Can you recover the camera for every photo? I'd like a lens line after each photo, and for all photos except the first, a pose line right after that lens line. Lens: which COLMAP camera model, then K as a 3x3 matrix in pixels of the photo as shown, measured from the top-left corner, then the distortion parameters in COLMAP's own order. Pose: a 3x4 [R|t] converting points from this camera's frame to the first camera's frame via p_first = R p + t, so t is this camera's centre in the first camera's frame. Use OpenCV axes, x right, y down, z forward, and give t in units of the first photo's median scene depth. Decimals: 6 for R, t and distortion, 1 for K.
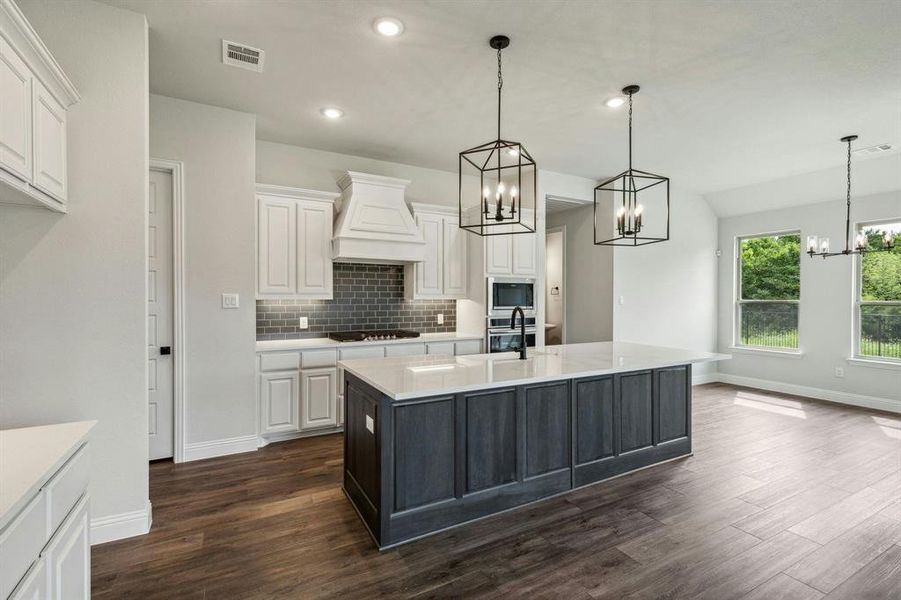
lens RADIAL K [[413.9, 0, 445.1], [0, 413.9, 300.2], [0, 0, 1]] dist [0.006979, -0.002218]
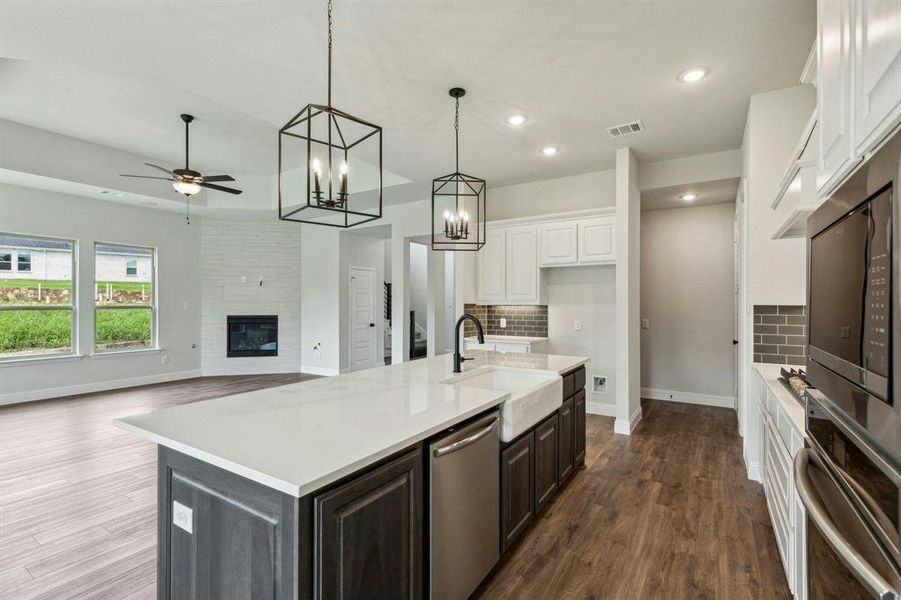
lens RADIAL K [[413.9, 0, 446.9], [0, 413.9, 302.1], [0, 0, 1]] dist [0.006979, -0.002218]
pose [[-0.875959, -0.003844, -0.482371, 0.556015], [-0.004801, 0.999988, 0.000749, -0.007515], [0.482362, 0.002972, -0.875967, 1.540473]]
